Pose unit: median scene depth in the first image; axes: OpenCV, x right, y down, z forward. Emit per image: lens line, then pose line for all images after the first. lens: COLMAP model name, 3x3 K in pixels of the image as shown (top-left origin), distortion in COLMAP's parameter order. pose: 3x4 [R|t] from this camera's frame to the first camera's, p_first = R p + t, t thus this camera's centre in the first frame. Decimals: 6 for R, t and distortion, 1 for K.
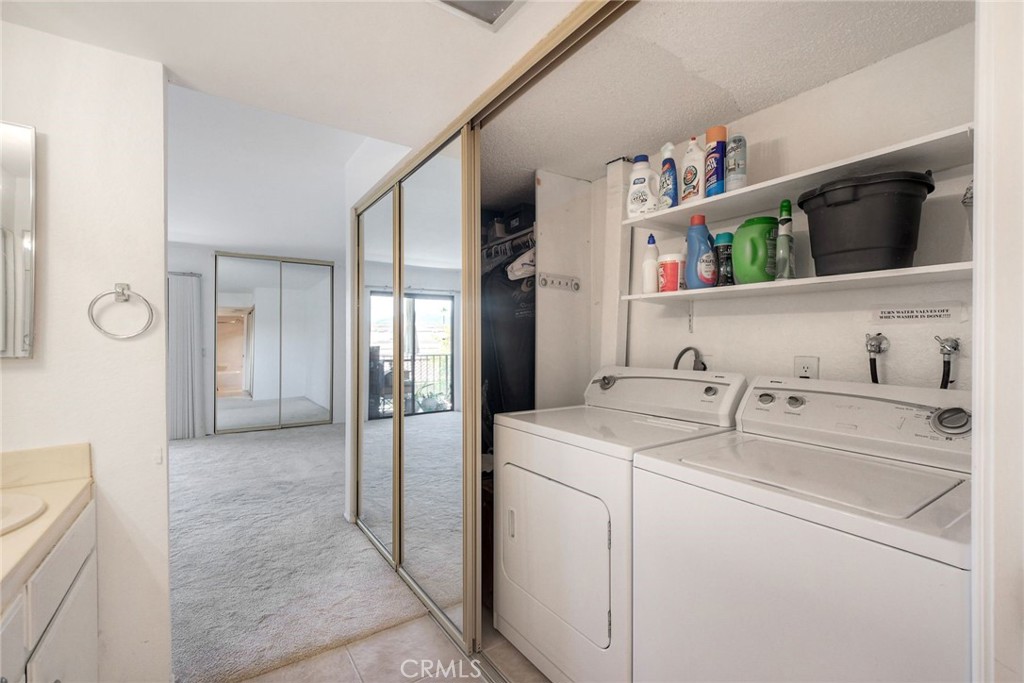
lens RADIAL K [[454.3, 0, 513.7], [0, 454.3, 341.3], [0, 0, 1]] dist [-0.000778, -0.000101]
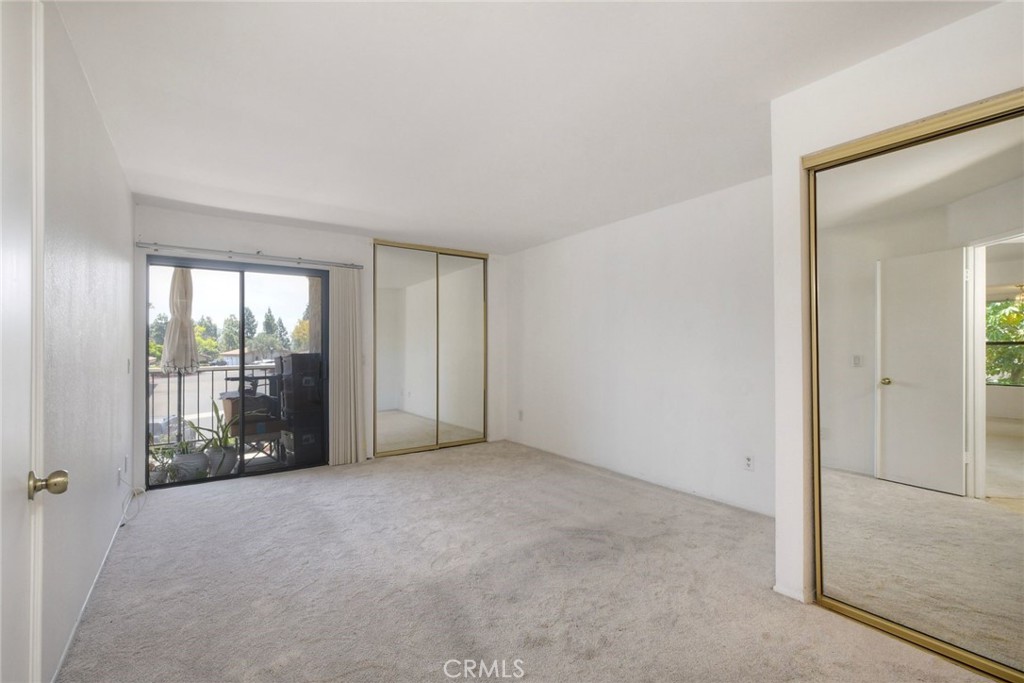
lens RADIAL K [[454.3, 0, 511.2], [0, 454.3, 344.1], [0, 0, 1]] dist [-0.000778, -0.000101]
pose [[0.999671, -0.004142, 0.025325, -0.426914], [0.004251, 0.999982, -0.004258, 0.000044], [-0.025307, 0.004365, 0.999670, 0.157201]]
